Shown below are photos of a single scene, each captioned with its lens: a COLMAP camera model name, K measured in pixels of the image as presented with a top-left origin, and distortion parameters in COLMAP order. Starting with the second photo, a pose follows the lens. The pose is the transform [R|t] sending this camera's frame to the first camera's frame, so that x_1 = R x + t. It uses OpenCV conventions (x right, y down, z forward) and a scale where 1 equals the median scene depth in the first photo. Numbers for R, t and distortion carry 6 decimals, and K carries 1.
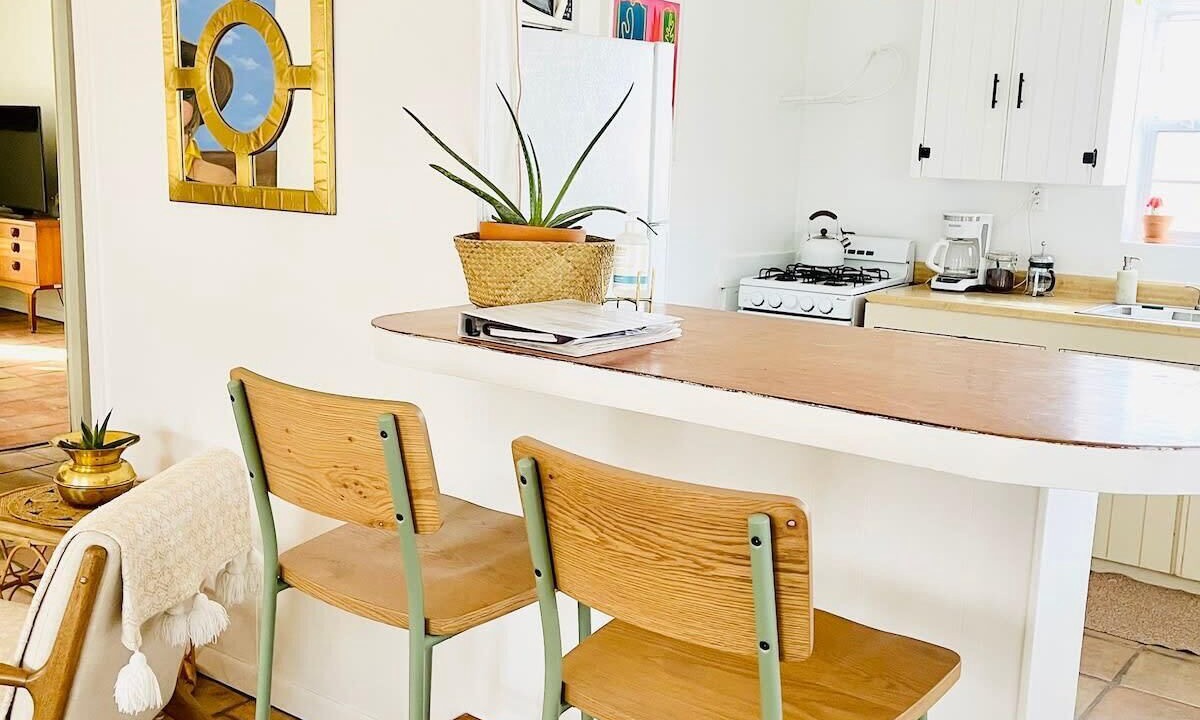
lens RADIAL K [[1200.4, 0, 603.3], [0, 1200.4, 367.7], [0, 0, 1]] dist [0.017176, 0.000000]
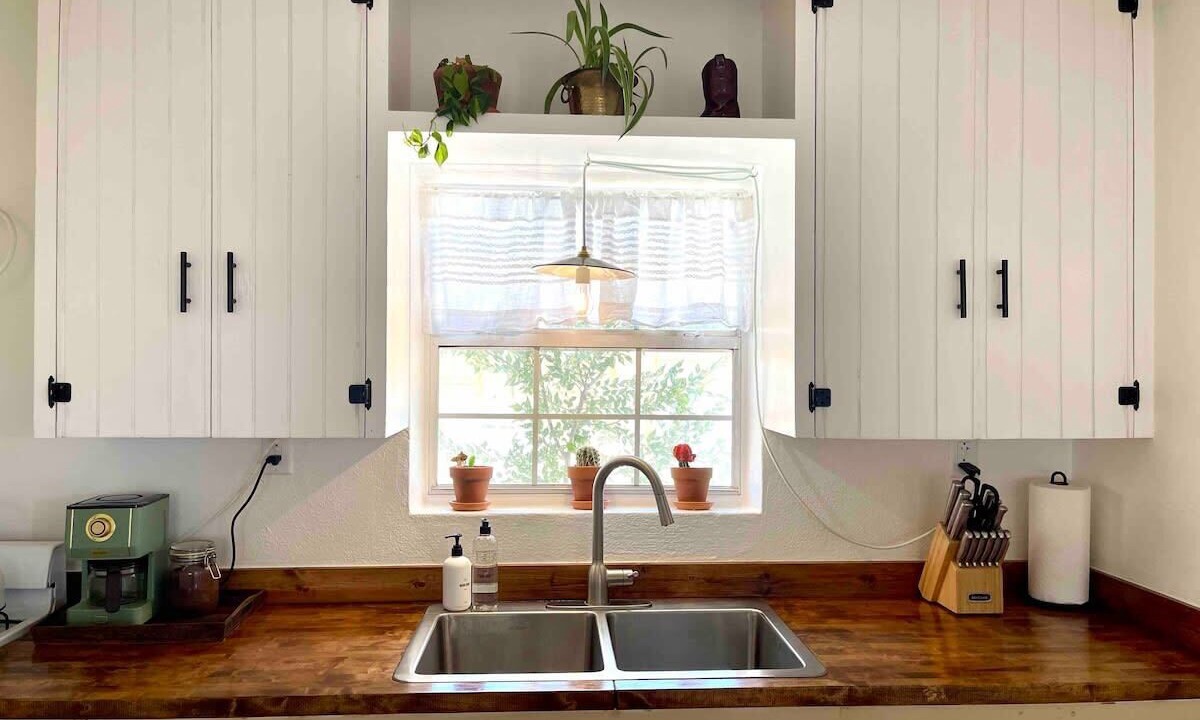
lens RADIAL K [[906.6, 0, 604.5], [0, 906.6, 360.3], [0, 0, 1]] dist [0.048997, -0.037971]
pose [[0.766362, -0.028287, 0.641786, 0.195561], [0.133643, 0.984193, -0.116206, -0.115346], [-0.628354, 0.174826, 0.758028, 0.545722]]
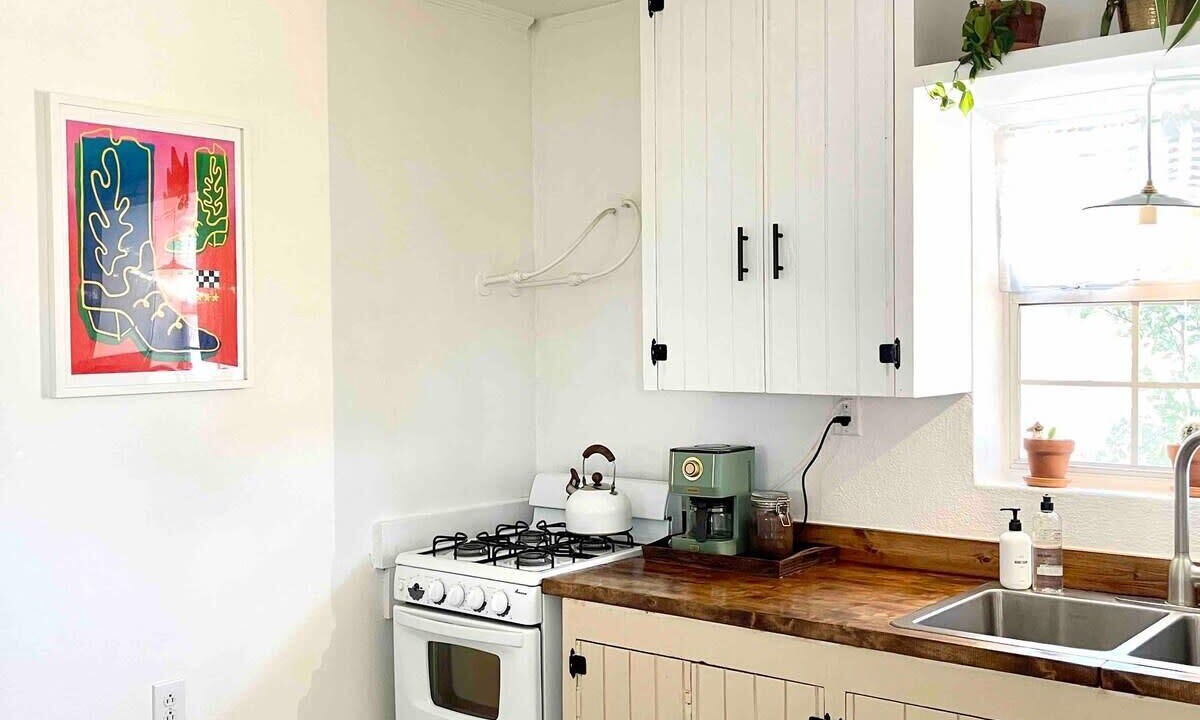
lens RADIAL K [[1200.4, 0, 596.8], [0, 1200.4, 359.3], [0, 0, 1]] dist [0.017176, 0.000000]
pose [[0.998188, -0.041007, -0.044045, 0.268412], [0.033279, 0.985945, -0.163725, -0.072708], [0.050139, 0.161962, 0.985522, 0.373936]]
